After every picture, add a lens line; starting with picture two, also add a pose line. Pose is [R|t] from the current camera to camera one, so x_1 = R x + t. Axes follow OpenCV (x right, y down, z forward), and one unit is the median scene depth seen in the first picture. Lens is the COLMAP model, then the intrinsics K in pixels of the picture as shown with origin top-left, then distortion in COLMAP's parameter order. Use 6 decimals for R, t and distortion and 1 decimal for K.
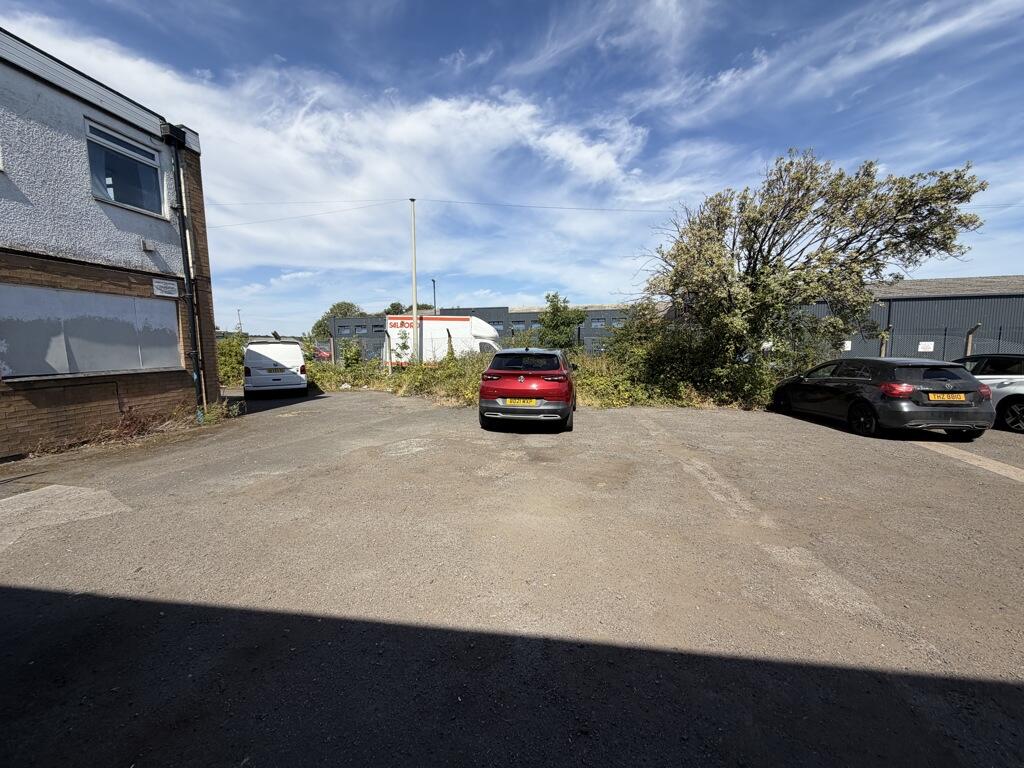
lens RADIAL K [[409.6, 0, 506.4], [0, 409.6, 388.2], [0, 0, 1]] dist [-0.002584, 0.001071]
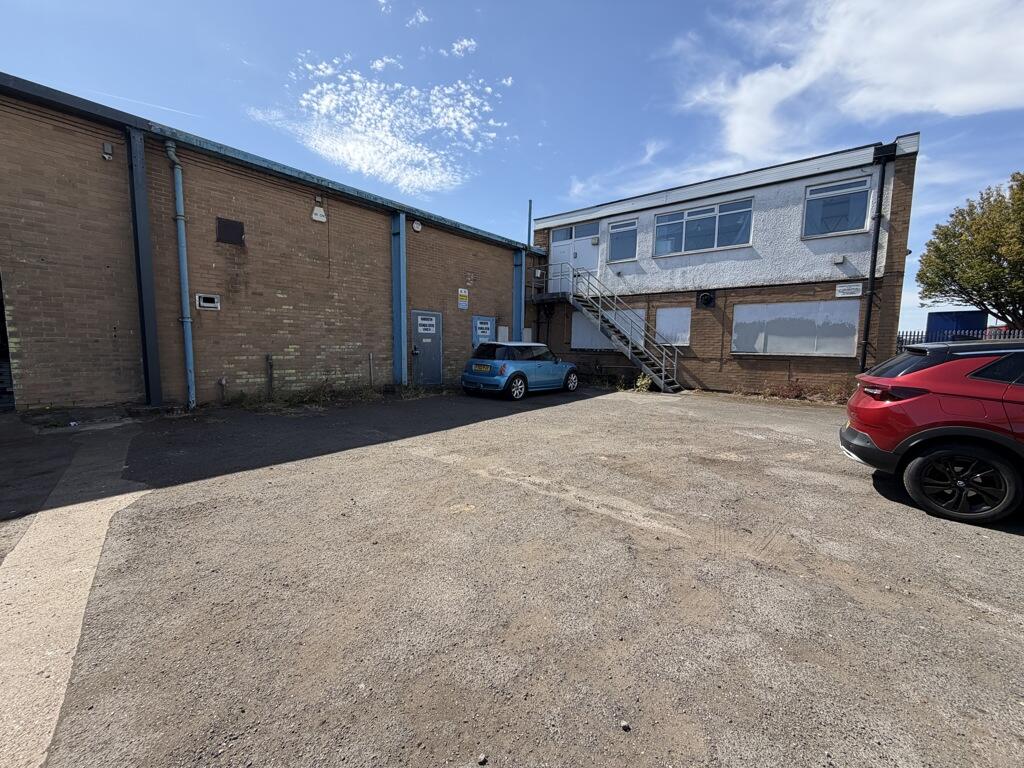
lens RADIAL K [[409.6, 0, 508.7], [0, 409.6, 384.1], [0, 0, 1]] dist [-0.002584, 0.001071]
pose [[-0.514858, 0.093585, -0.852152, 0.849831], [-0.097100, 0.981261, 0.166430, -0.077851], [0.851758, 0.168432, -0.496123, 0.858180]]
